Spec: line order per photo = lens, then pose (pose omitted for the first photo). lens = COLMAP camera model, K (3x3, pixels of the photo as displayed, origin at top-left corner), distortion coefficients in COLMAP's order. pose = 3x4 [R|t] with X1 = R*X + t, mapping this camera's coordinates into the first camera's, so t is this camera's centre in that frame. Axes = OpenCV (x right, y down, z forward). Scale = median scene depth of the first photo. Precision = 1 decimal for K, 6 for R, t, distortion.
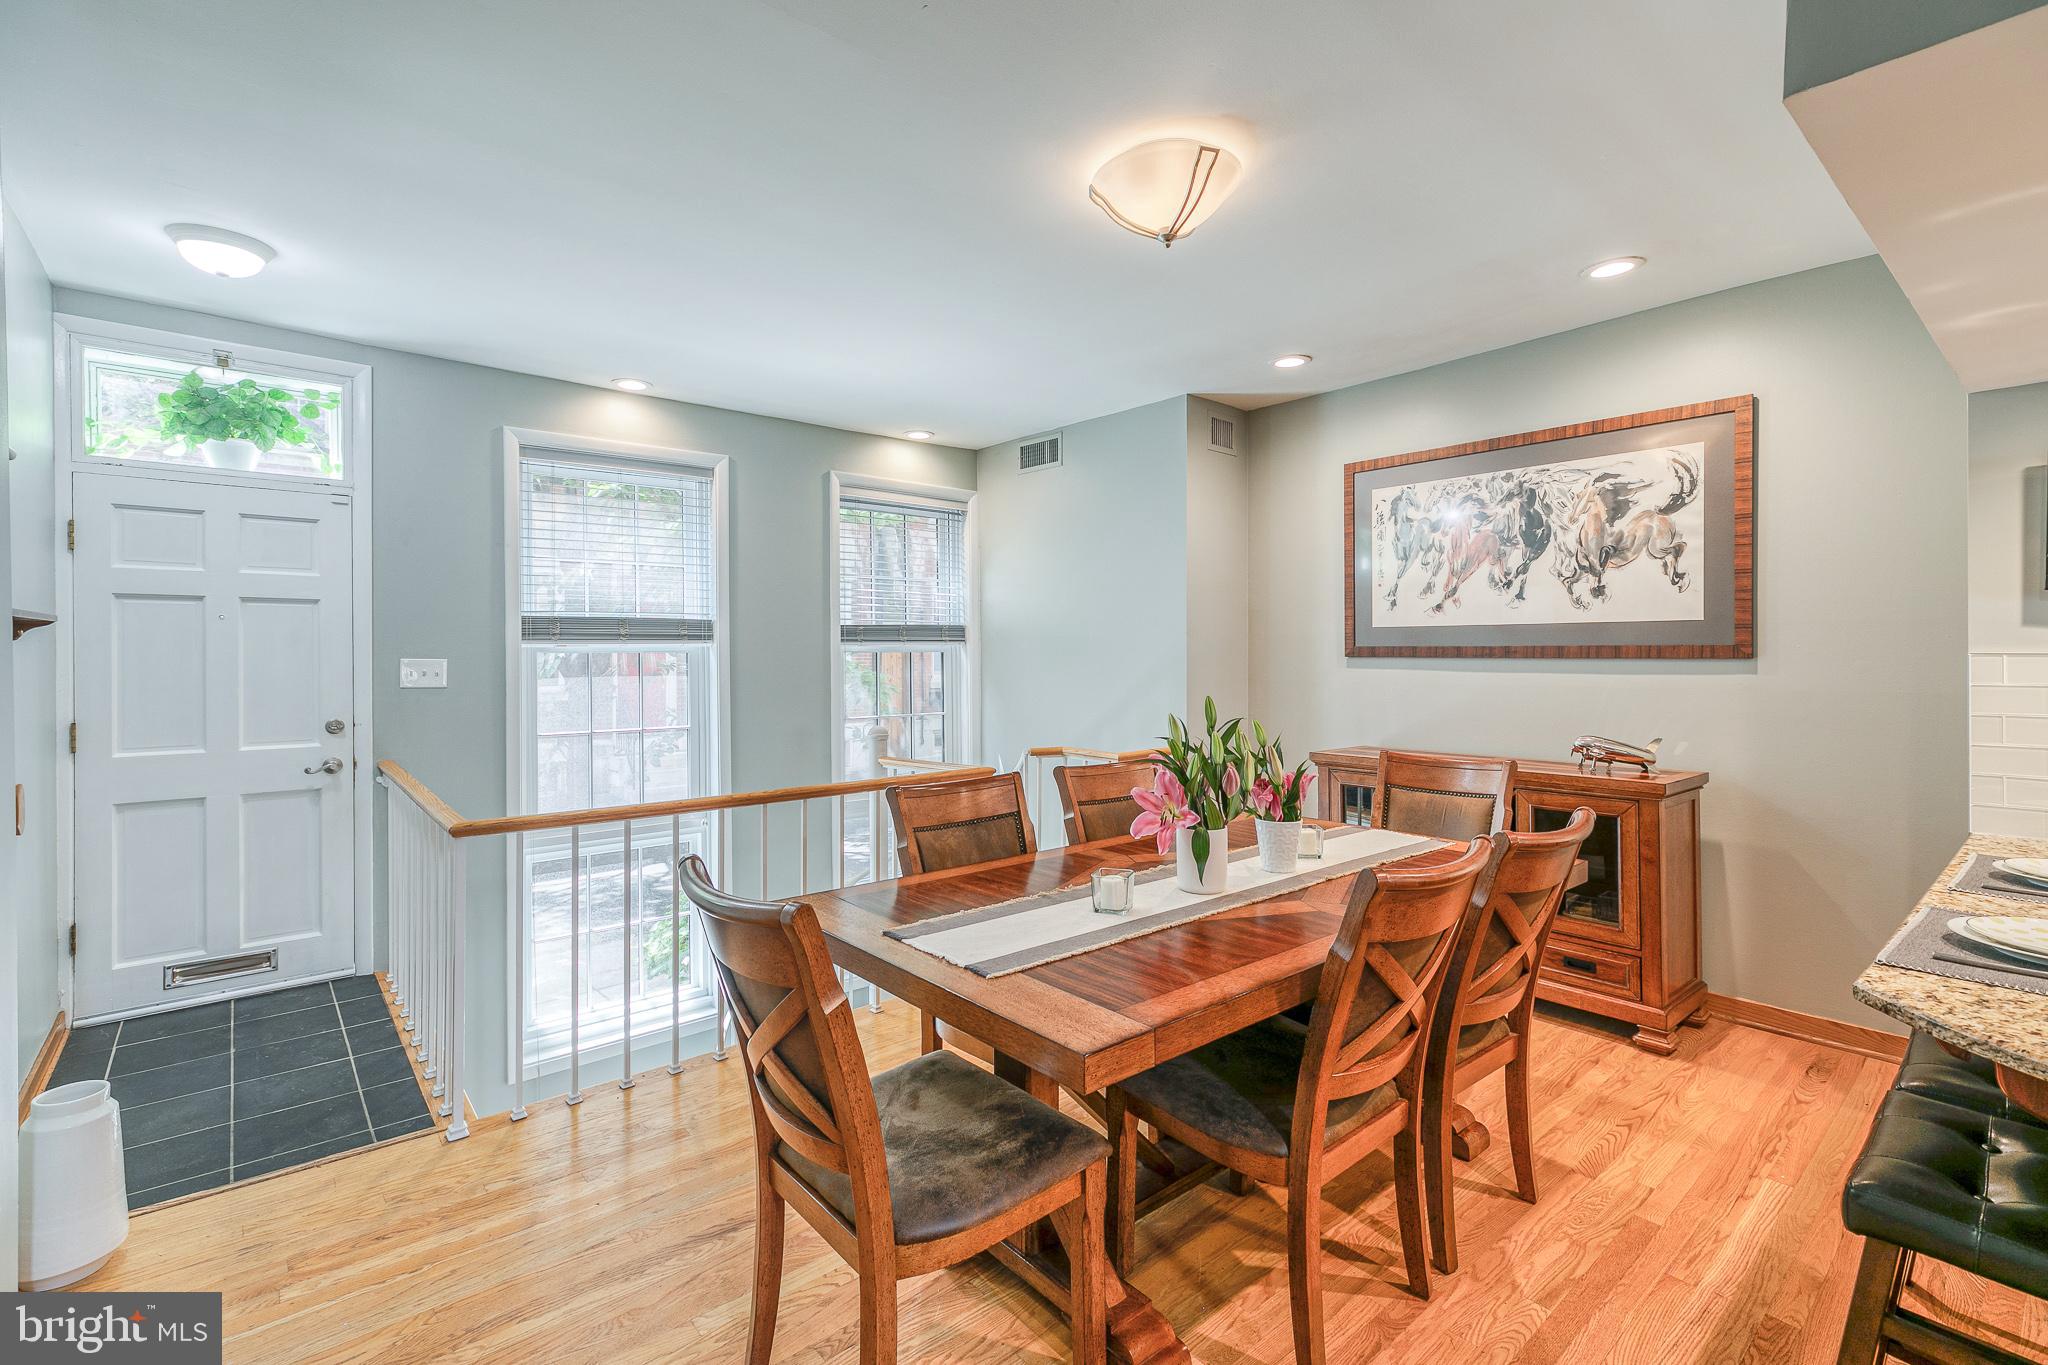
lens RADIAL K [[924.9, 0, 1034.4], [0, 924.9, 669.3], [0, 0, 1]] dist [0.009363, 0.000331]
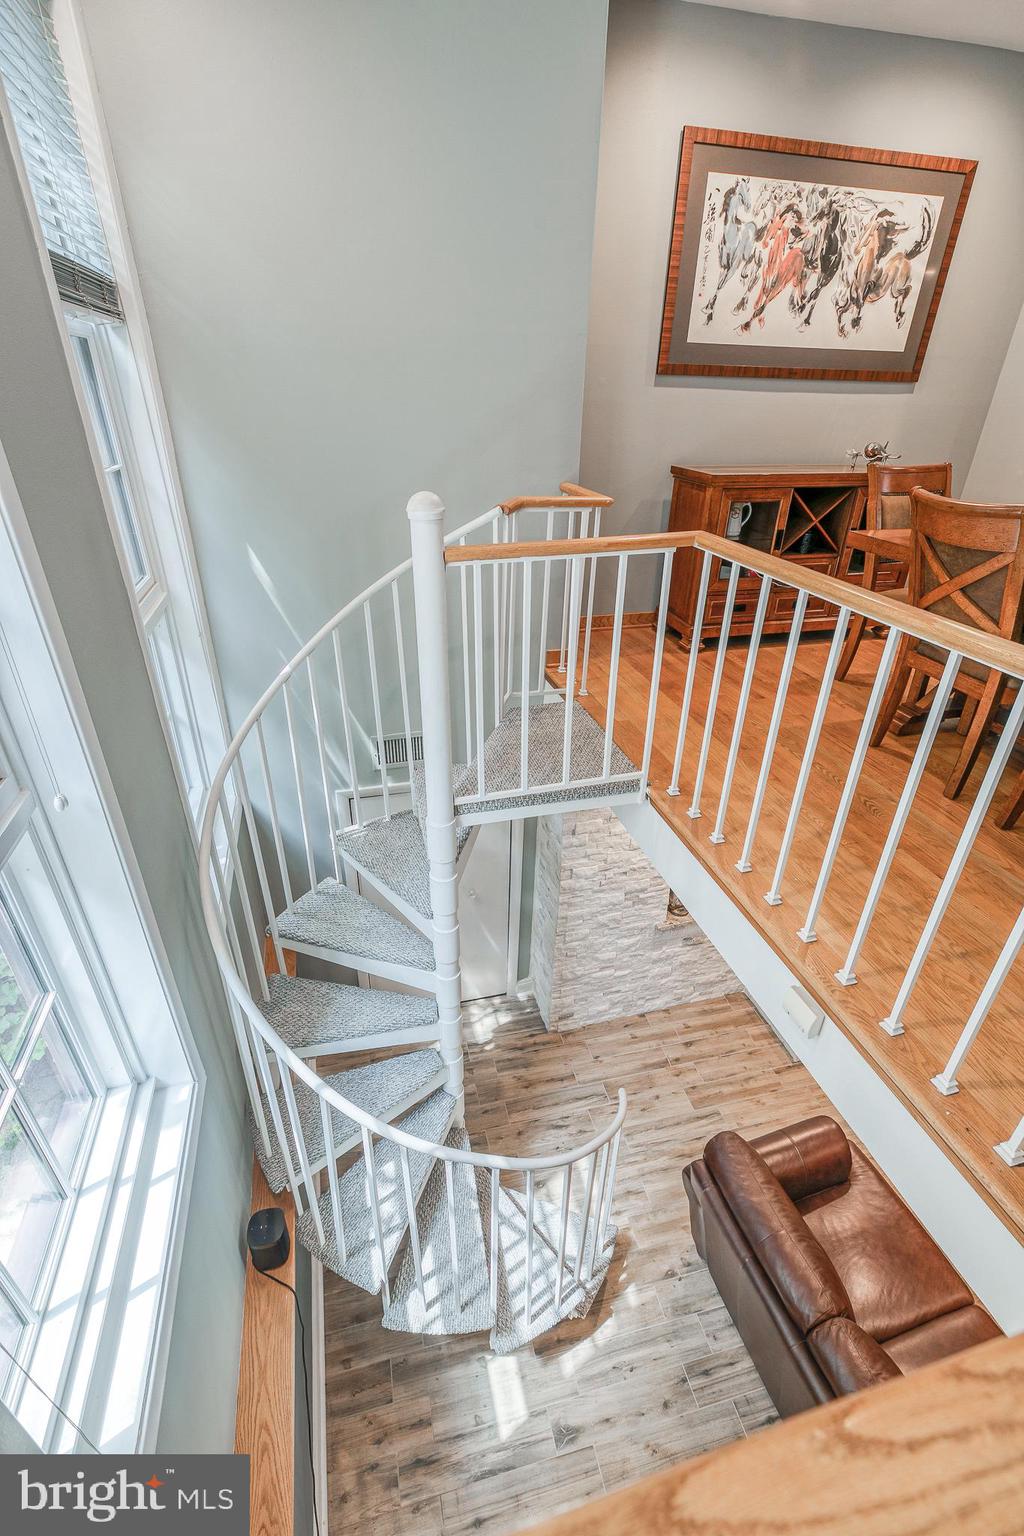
lens RADIAL K [[693.7, 0, 520.1], [0, 693.7, 781.2], [0, 0, 1]] dist [0.009363, 0.000331]
pose [[0.428595, -0.433331, 0.792799, -0.646945], [-0.008081, 0.875605, 0.482961, 0.012403], [-0.903460, -0.213402, 0.371778, 0.879656]]
